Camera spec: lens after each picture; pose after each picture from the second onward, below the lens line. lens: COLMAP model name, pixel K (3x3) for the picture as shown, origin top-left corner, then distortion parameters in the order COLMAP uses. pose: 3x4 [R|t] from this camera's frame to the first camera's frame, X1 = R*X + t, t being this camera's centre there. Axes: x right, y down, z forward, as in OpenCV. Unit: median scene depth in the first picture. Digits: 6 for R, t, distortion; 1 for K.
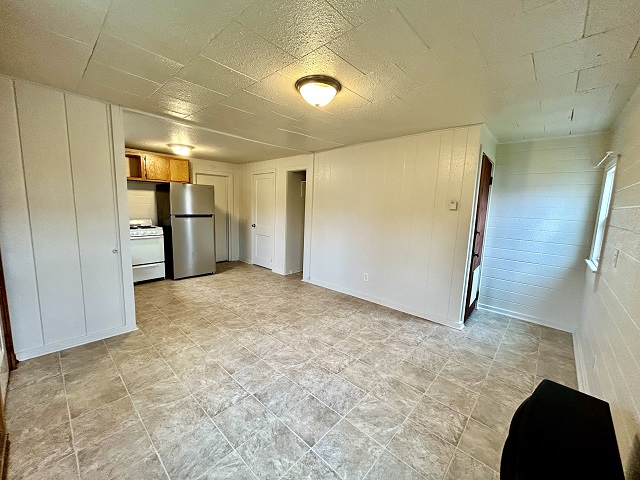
lens RADIAL K [[262.1, 0, 320.0], [0, 262.1, 240.0], [0, 0, 1]] dist [-0.000554, -0.000038]
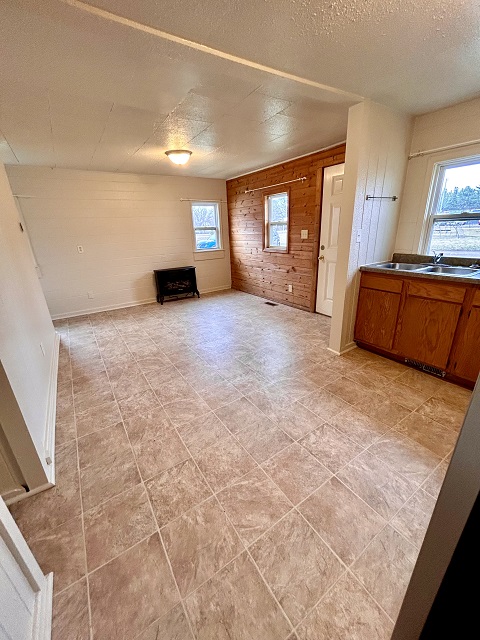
lens RADIAL K [[262.1, 0, 216.9], [0, 262.1, 320.6], [0, 0, 1]] dist [-0.000554, -0.000038]
pose [[-0.946203, -0.107497, 0.305195, -0.447711], [0.046703, 0.887956, 0.457552, -0.207205], [-0.320185, 0.447190, -0.835166, 1.513289]]
